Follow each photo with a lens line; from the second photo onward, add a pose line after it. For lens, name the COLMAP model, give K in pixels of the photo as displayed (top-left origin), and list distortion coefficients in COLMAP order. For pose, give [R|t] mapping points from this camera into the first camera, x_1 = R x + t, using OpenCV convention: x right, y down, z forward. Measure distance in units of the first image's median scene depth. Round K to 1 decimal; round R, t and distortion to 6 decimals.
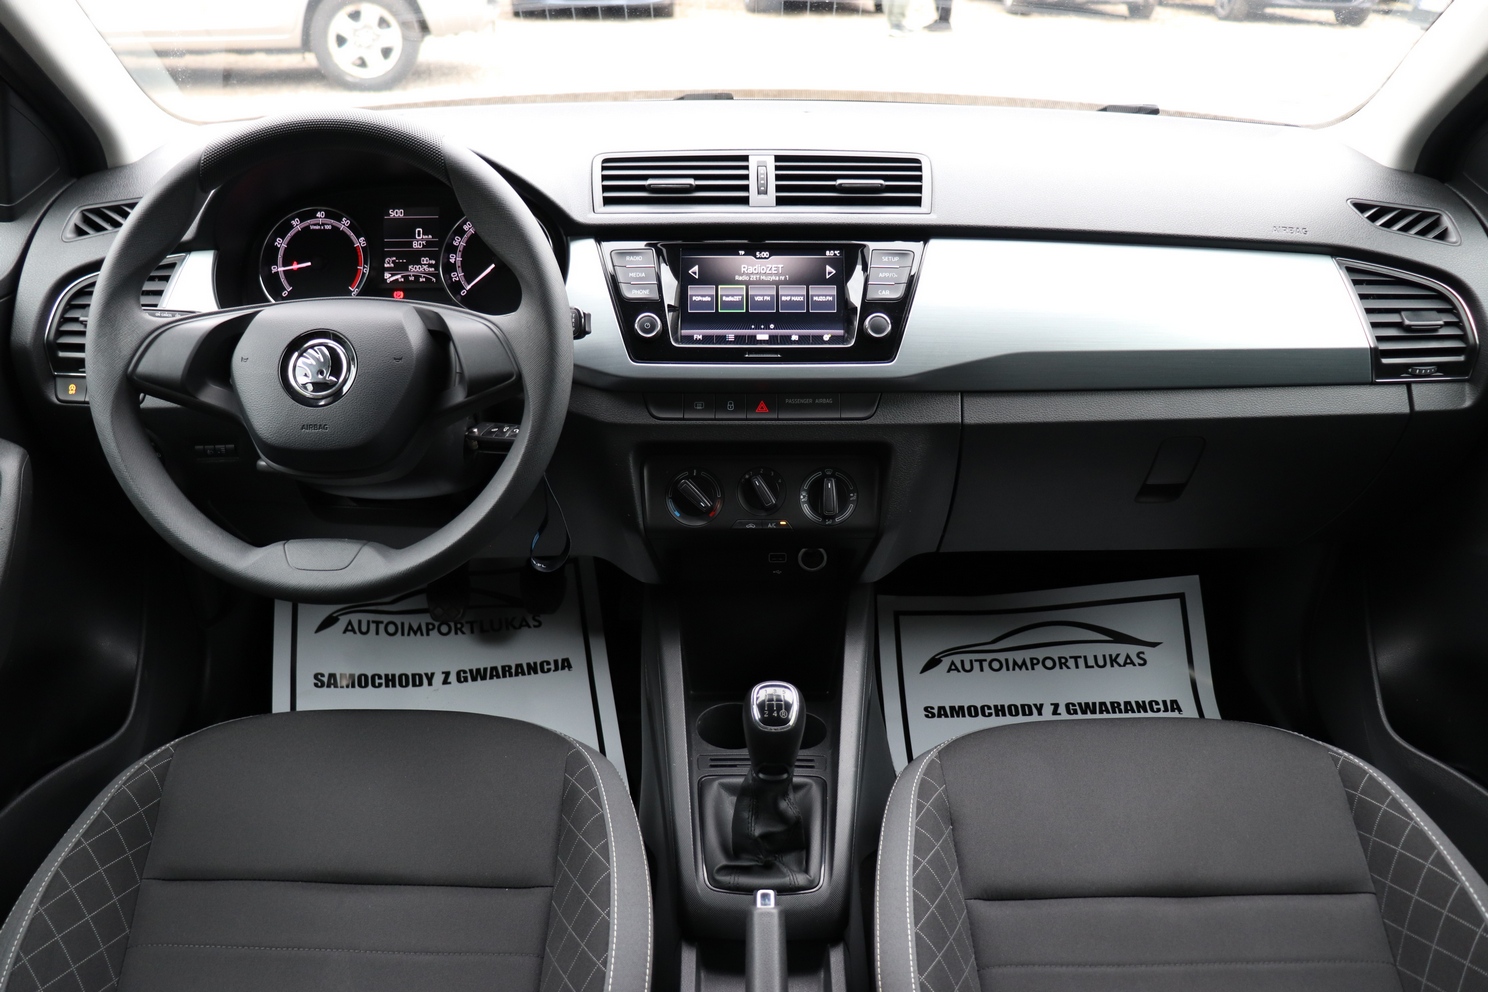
lens RADIAL K [[1237.1, 0, 720.8], [0, 1237.1, 490.8], [0, 0, 1]] dist [-0.170217, 0.147857]
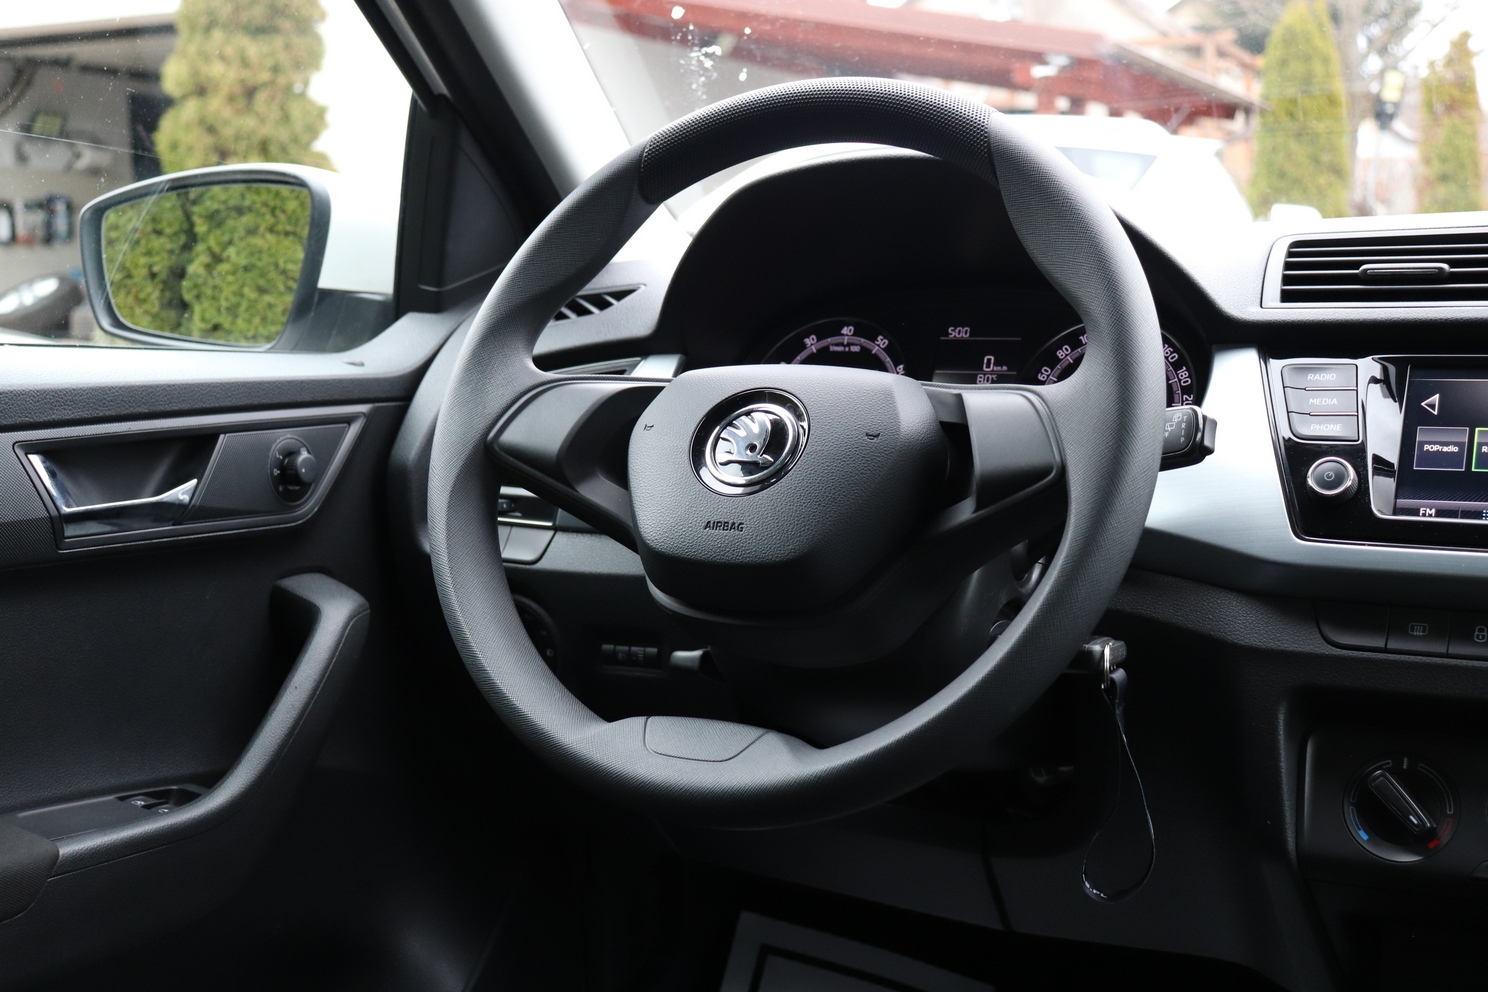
lens RADIAL K [[1834.7, 0, 736.9], [0, 1834.7, 495.1], [0, 0, 1]] dist [0.007672, 0.000000]
pose [[0.888977, 0.044899, -0.455746, 0.080545], [-0.195190, 0.937408, -0.288386, 0.165336], [0.414272, 0.345325, 0.842098, 0.169216]]
